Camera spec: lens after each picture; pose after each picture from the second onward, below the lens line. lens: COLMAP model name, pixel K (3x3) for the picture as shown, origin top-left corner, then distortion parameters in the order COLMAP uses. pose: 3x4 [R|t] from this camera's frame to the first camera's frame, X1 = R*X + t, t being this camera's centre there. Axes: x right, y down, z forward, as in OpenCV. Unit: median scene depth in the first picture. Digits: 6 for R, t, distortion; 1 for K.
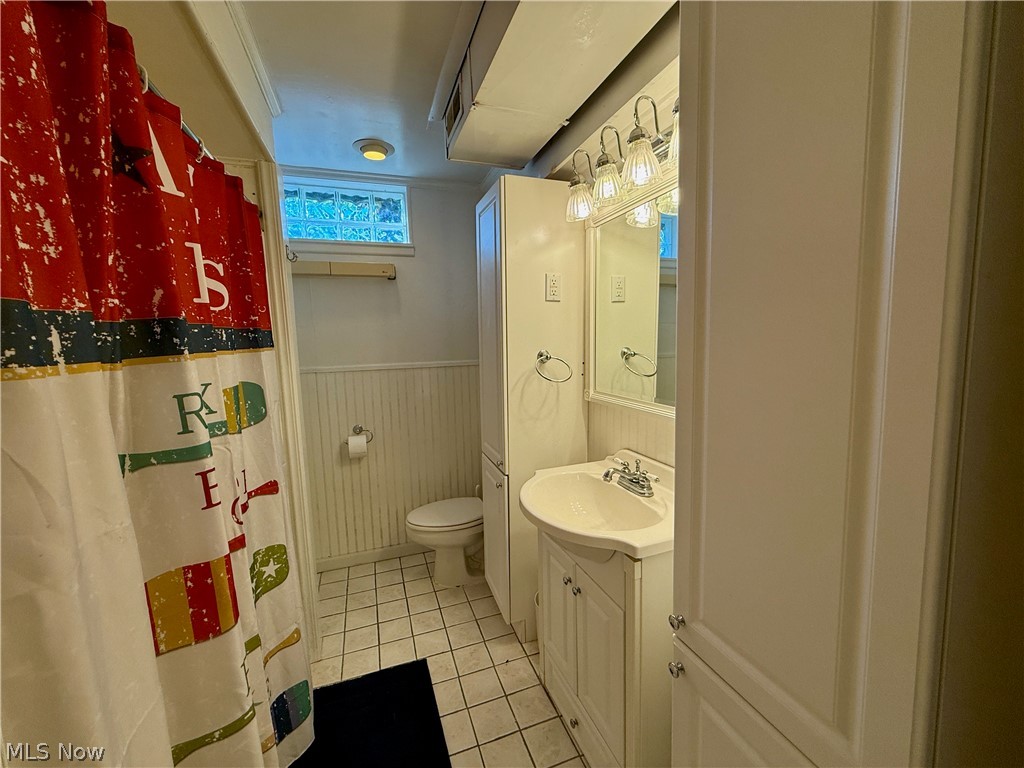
lens RADIAL K [[408.3, 0, 509.3], [0, 408.3, 383.5], [0, 0, 1]] dist [-0.001535, -0.000211]
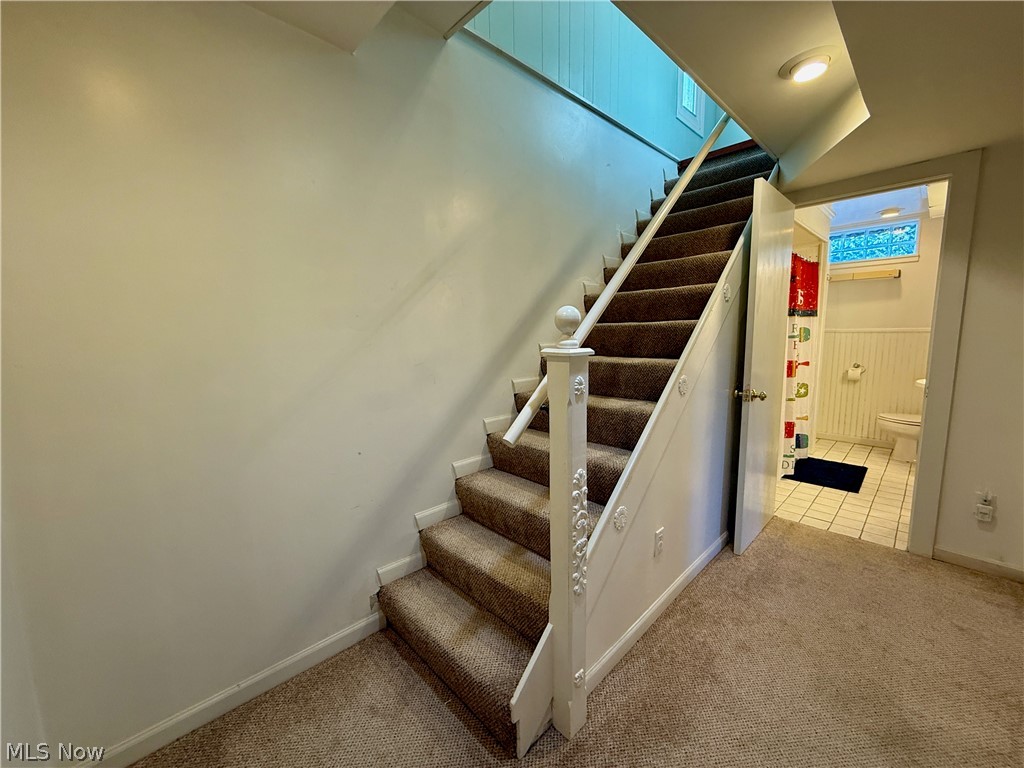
lens RADIAL K [[408.3, 0, 509.3], [0, 408.3, 383.5], [0, 0, 1]] dist [-0.001535, -0.000211]
pose [[0.415351, 0.137167, -0.899260, 0.622785], [-0.091557, 0.989850, 0.108696, 0.139816], [0.905042, 0.037187, 0.423694, -1.143942]]
